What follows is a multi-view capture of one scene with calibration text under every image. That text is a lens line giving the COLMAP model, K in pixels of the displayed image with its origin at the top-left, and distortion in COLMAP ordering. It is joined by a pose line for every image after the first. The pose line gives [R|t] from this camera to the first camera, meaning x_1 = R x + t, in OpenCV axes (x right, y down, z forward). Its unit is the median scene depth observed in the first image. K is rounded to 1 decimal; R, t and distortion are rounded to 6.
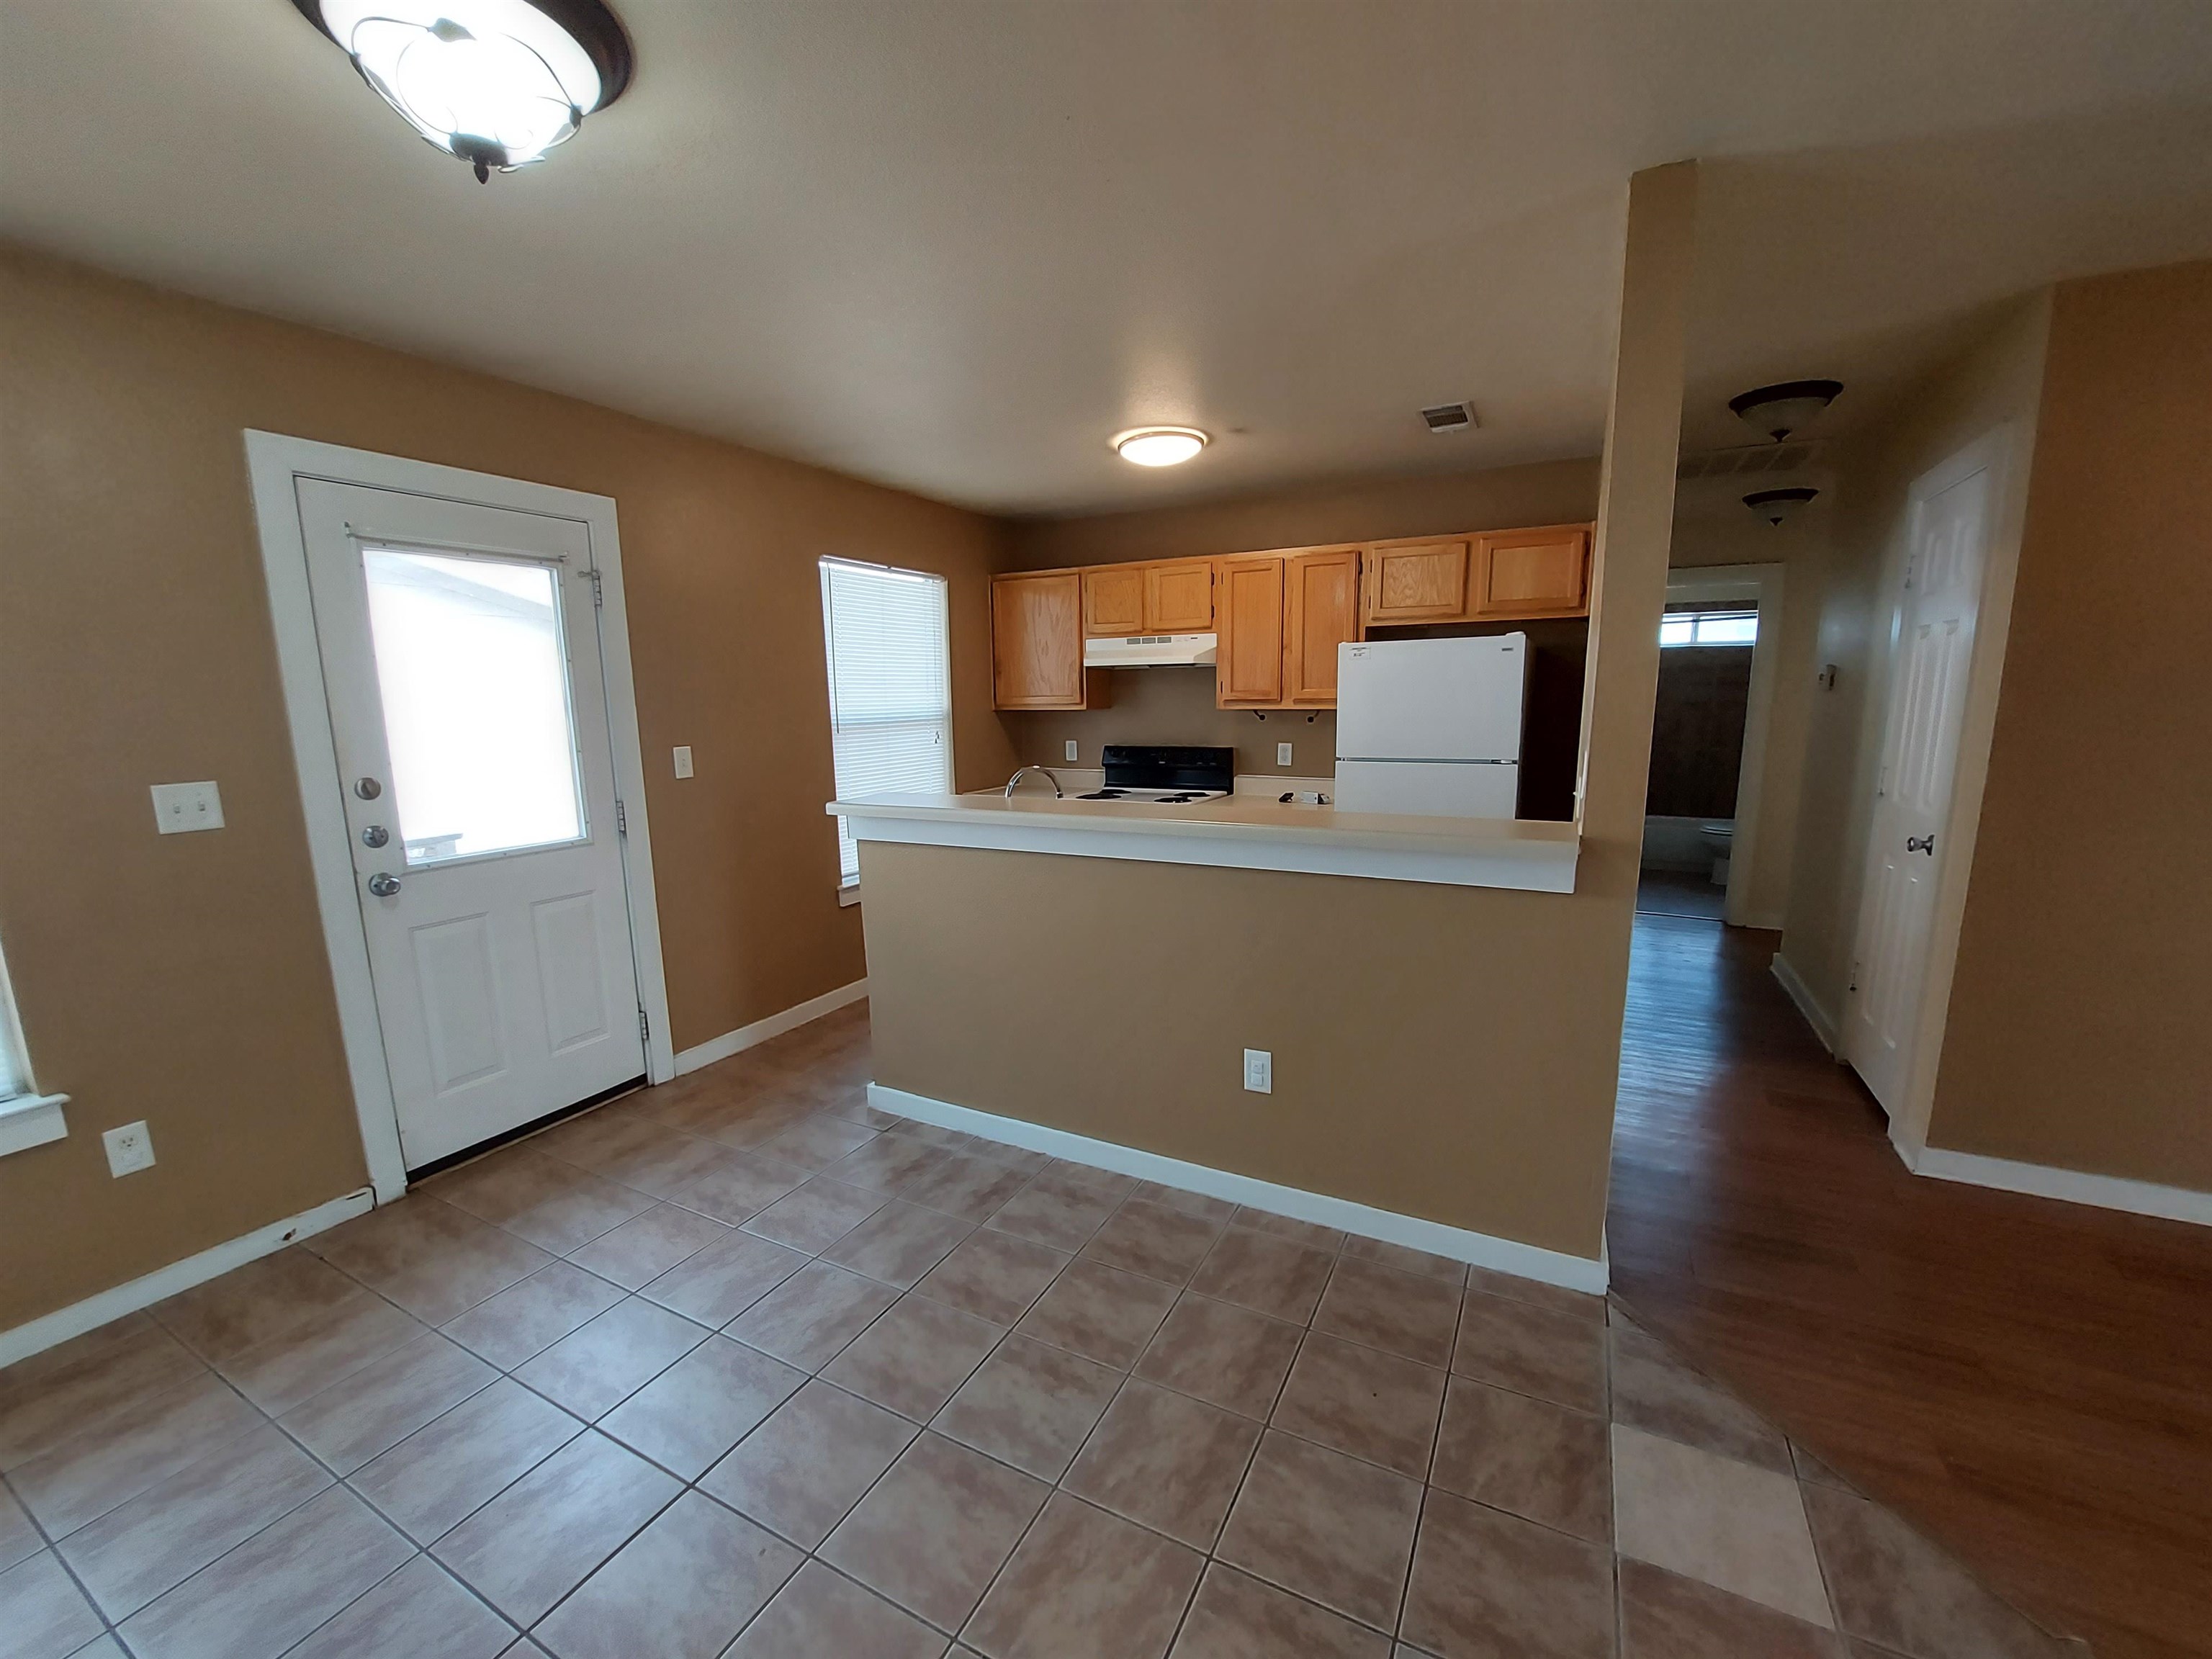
lens RADIAL K [[880.4, 0, 1108.0], [0, 880.4, 853.7], [0, 0, 1]] dist [-0.020578, -0.000173]
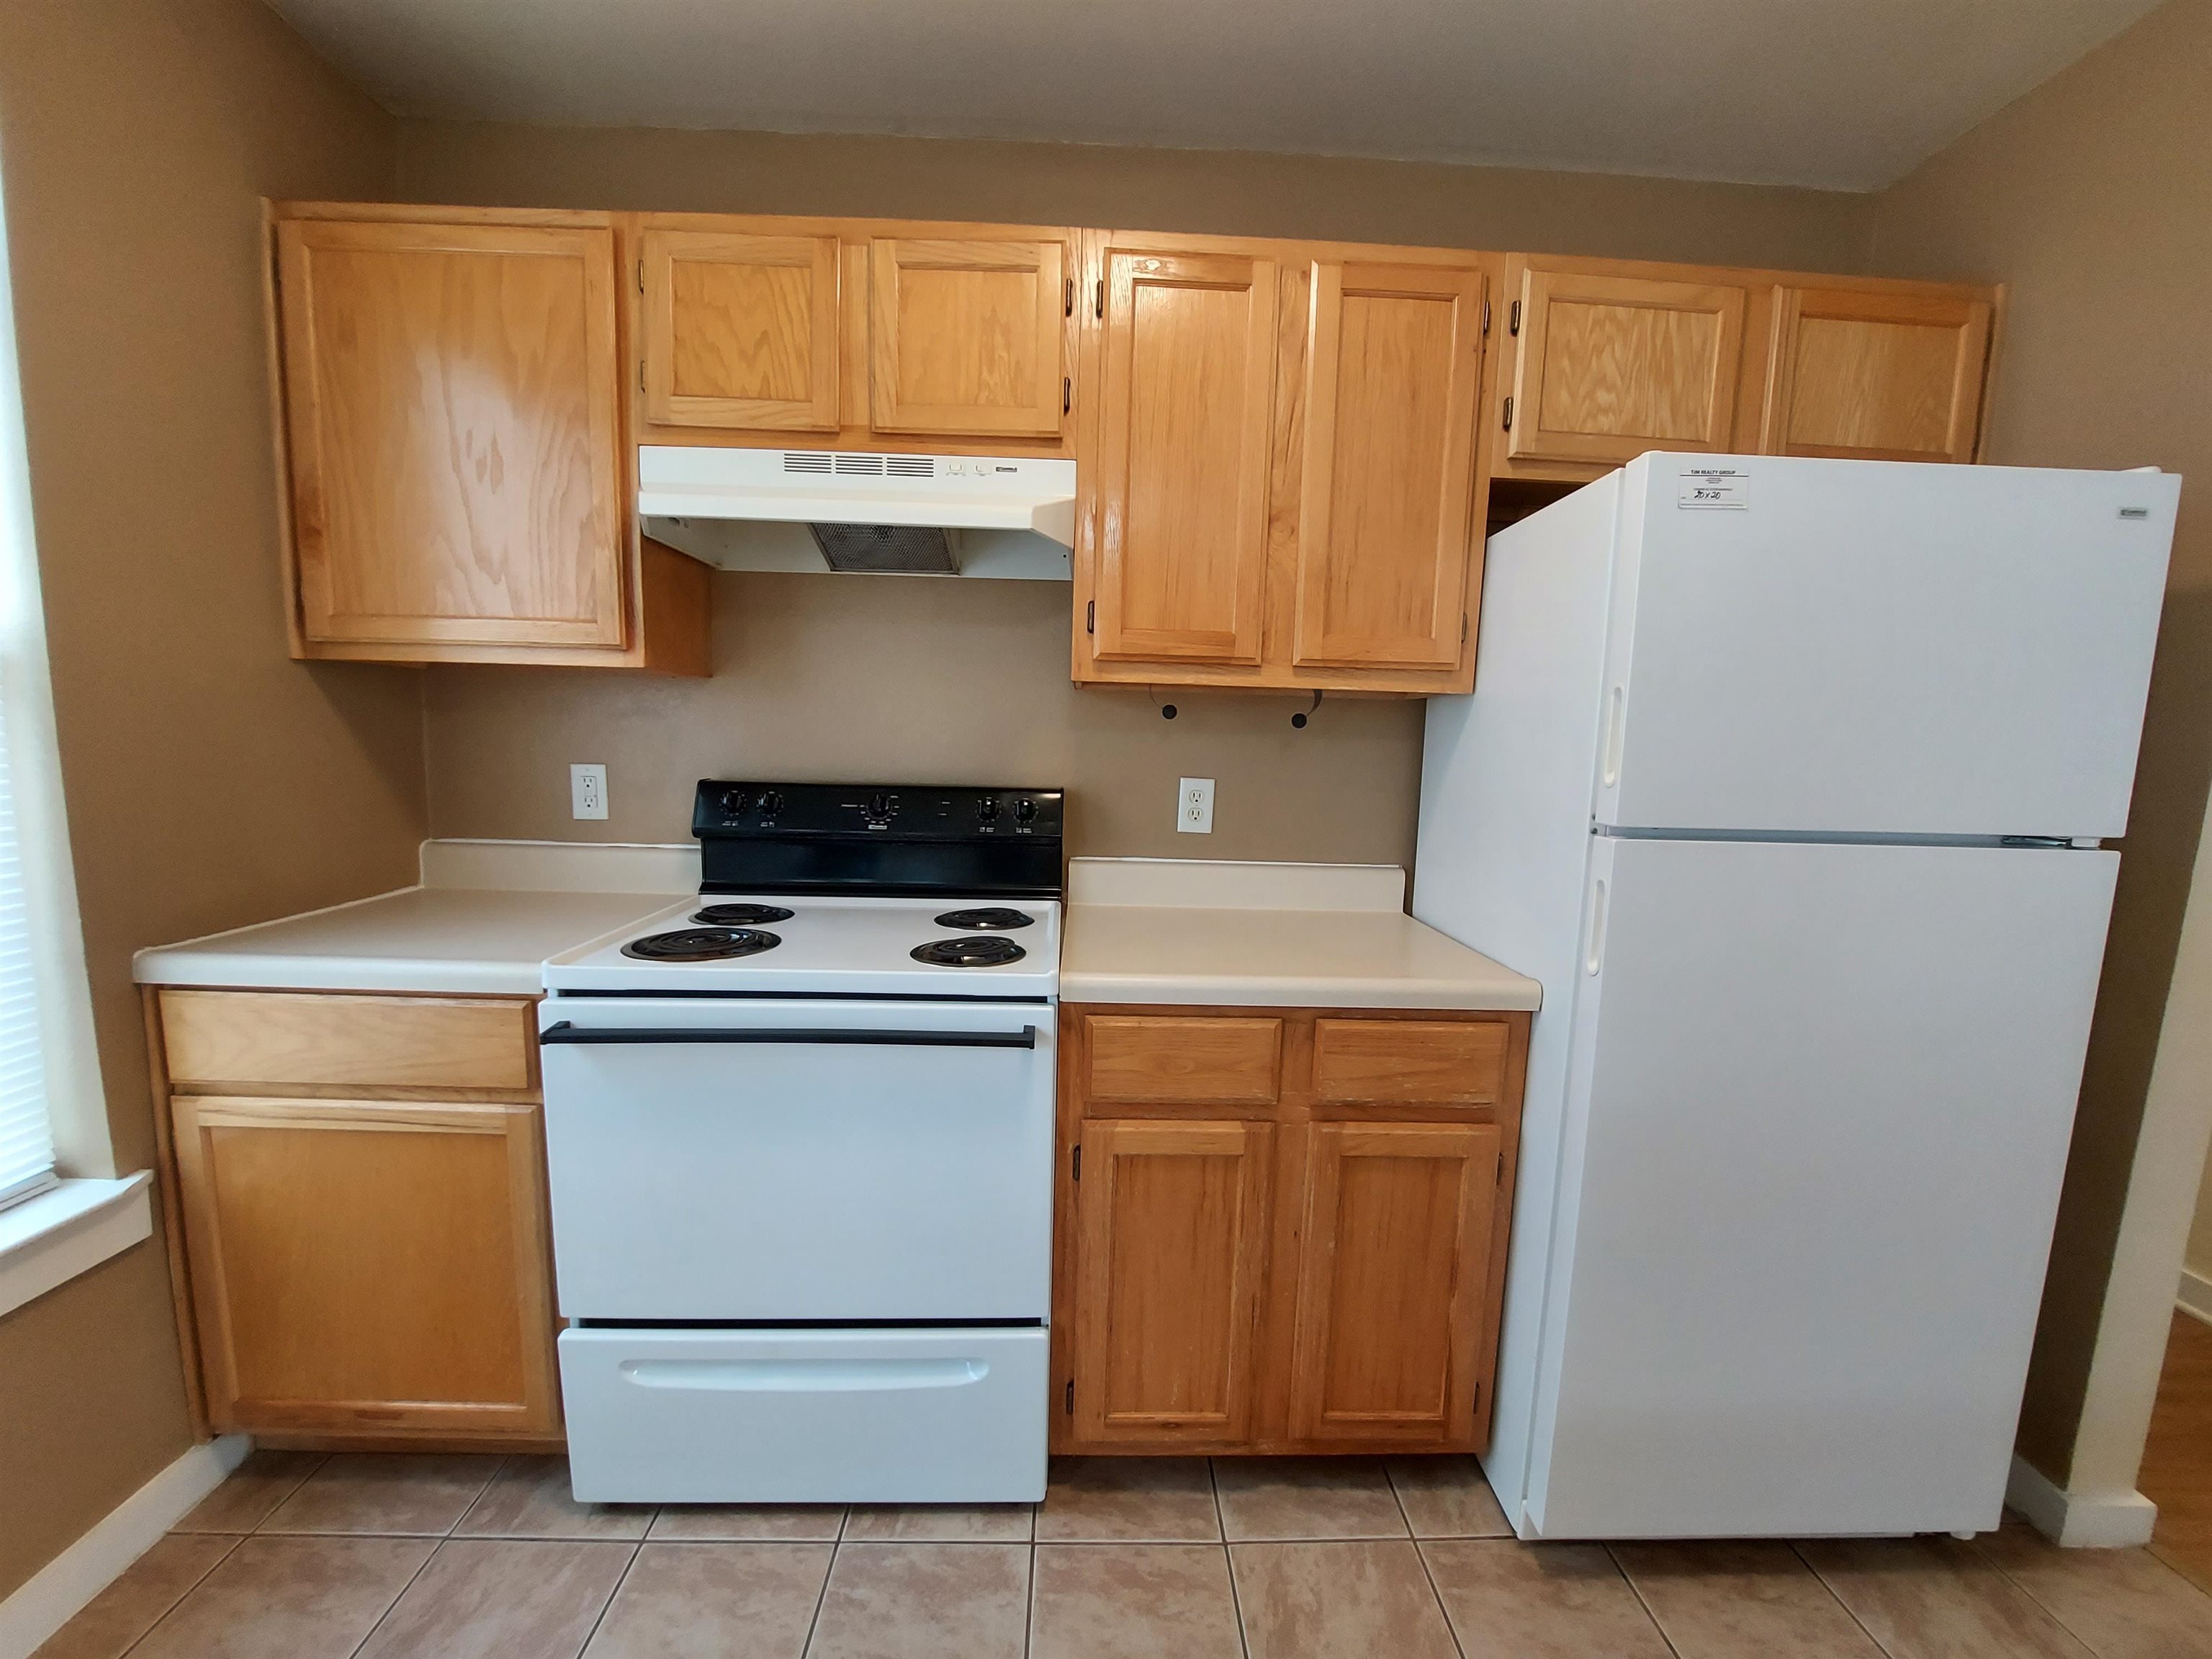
lens RADIAL K [[880.4, 0, 1108.0], [0, 880.4, 853.7], [0, 0, 1]] dist [-0.020578, -0.000173]
pose [[0.874332, -0.025664, 0.484650, -0.033963], [0.044977, 0.998588, -0.028260, -0.080611], [-0.483240, 0.046507, 0.874252, 0.654303]]
